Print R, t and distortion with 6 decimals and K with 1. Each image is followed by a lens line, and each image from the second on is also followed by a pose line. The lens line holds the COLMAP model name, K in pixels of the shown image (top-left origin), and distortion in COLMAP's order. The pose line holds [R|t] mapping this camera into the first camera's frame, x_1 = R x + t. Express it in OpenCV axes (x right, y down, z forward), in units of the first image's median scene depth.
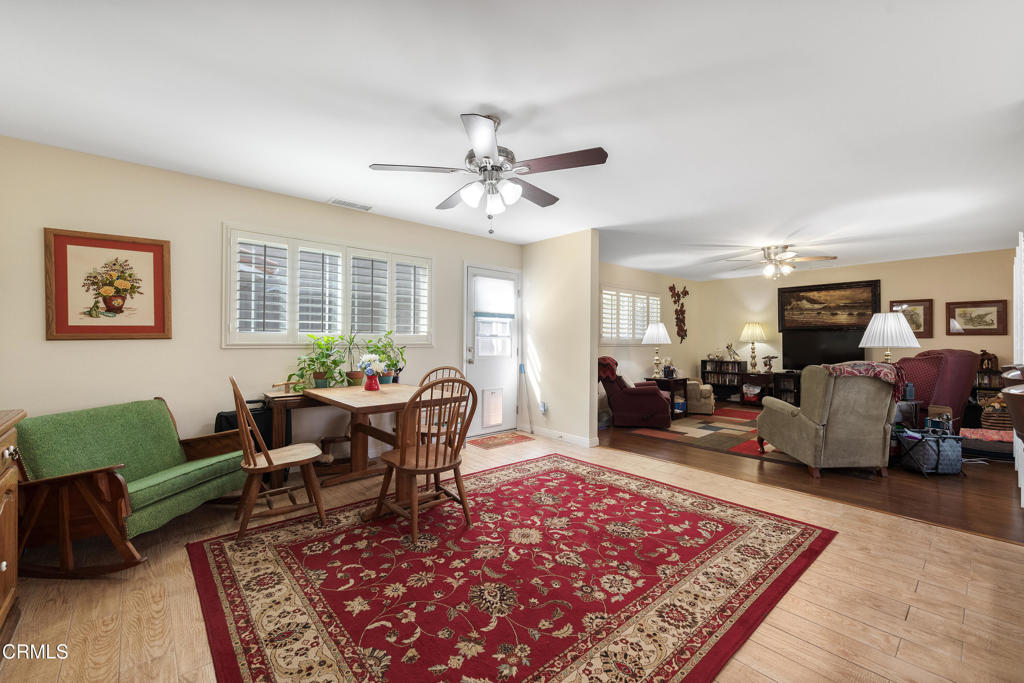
lens RADIAL K [[410.0, 0, 520.3], [0, 410.0, 342.4], [0, 0, 1]] dist [0.014392, -0.005407]
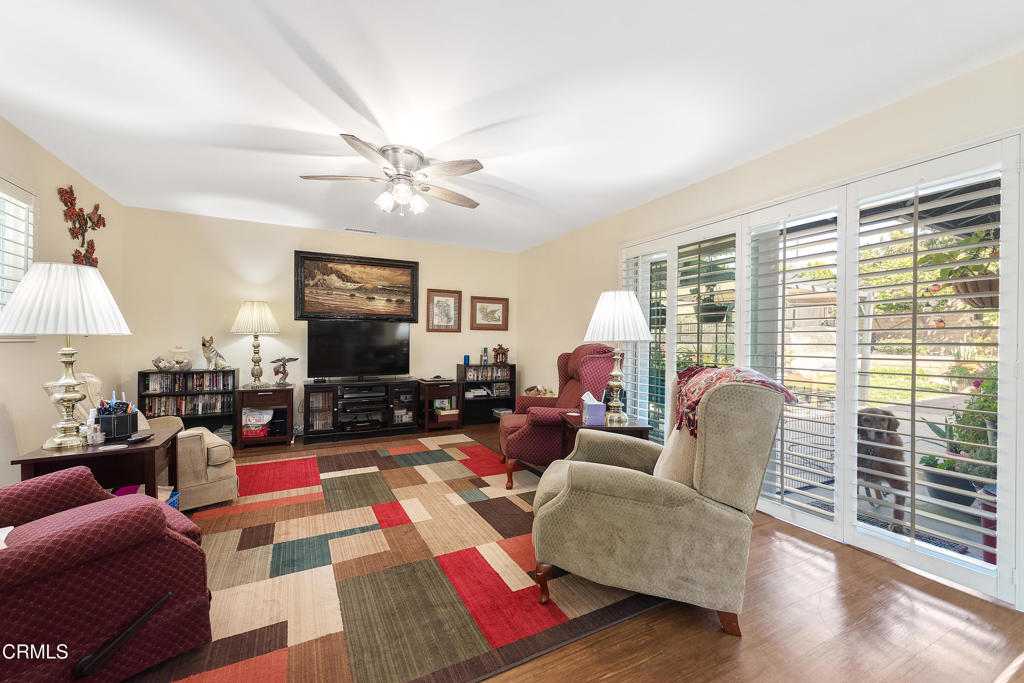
lens RADIAL K [[410.0, 0, 521.5], [0, 410.0, 338.3], [0, 0, 1]] dist [0.014392, -0.005407]
pose [[0.242497, 0.003796, 0.970145, 0.236572], [-0.004596, 0.999986, -0.002764, 0.009862], [-0.970141, -0.003788, 0.242511, 1.248909]]
